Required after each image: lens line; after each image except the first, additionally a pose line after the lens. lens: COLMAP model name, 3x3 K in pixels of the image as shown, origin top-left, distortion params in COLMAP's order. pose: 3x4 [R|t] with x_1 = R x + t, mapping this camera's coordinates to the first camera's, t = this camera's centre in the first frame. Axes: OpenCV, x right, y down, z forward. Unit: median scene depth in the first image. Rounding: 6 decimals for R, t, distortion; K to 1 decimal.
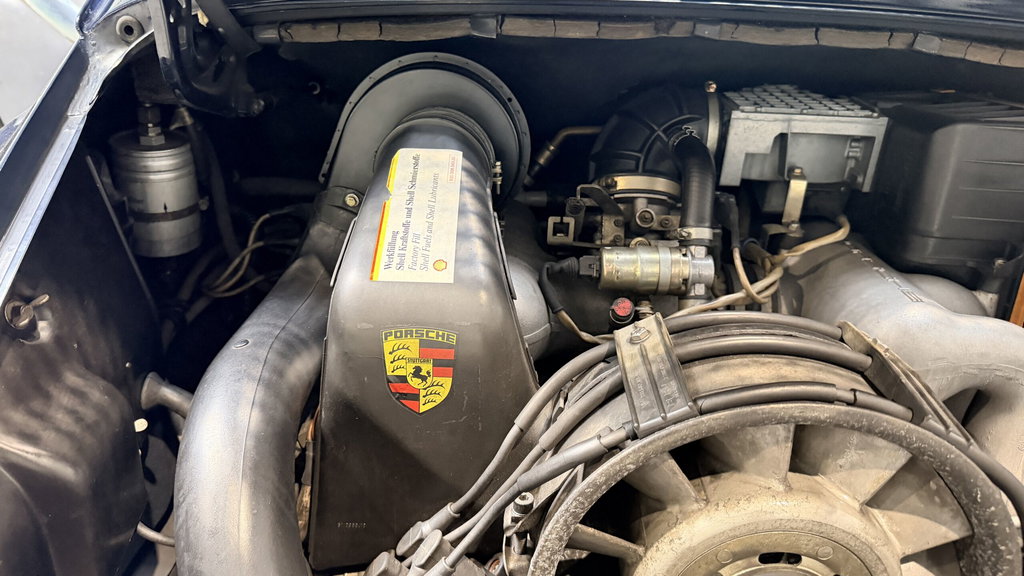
lens RADIAL K [[722.7, 0, 514.7], [0, 722.7, 294.0], [0, 0, 1]] dist [0.106434, -0.175949]
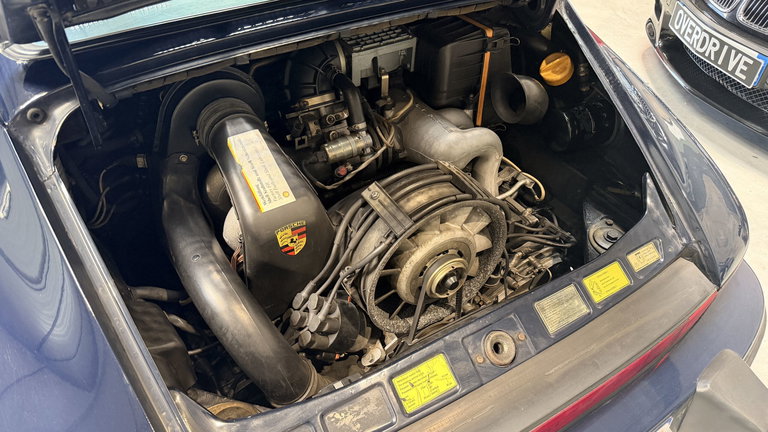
lens RADIAL K [[542.0, 0, 386.1], [0, 542.0, 220.5], [0, 0, 1]] dist [0.106434, -0.175949]
pose [[0.845426, -0.374325, 0.380966, -0.479752], [0.228357, 0.898152, 0.375734, -0.494560], [-0.482812, -0.230659, 0.844801, -0.551281]]
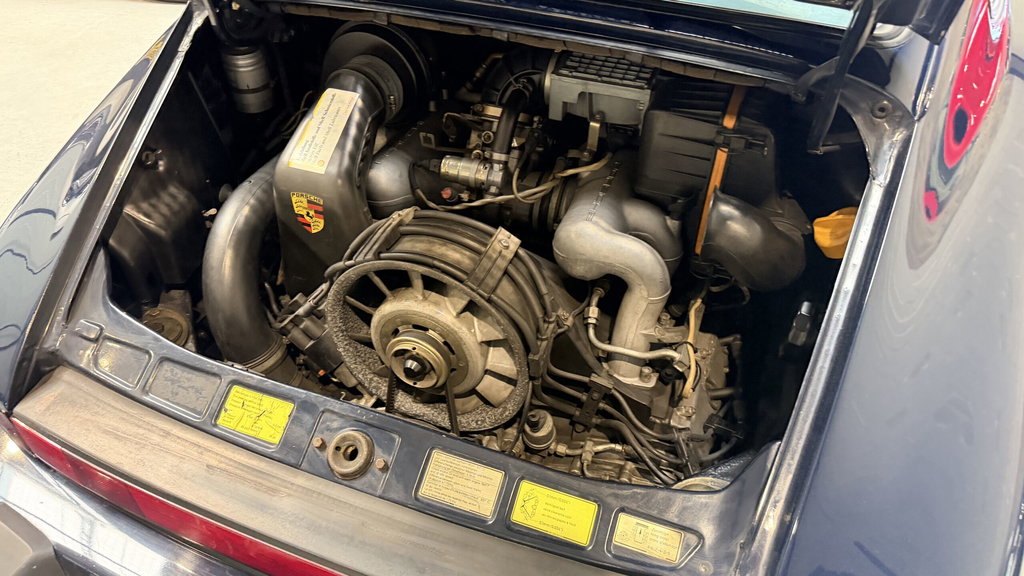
lens RADIAL K [[722.7, 0, 514.7], [0, 722.7, 294.0], [0, 0, 1]] dist [0.106434, -0.175949]
pose [[0.939435, 0.203635, -0.275671, 0.961521], [-0.115387, 0.945312, 0.305077, -0.350704], [0.322719, -0.254791, 0.911556, -0.704506]]
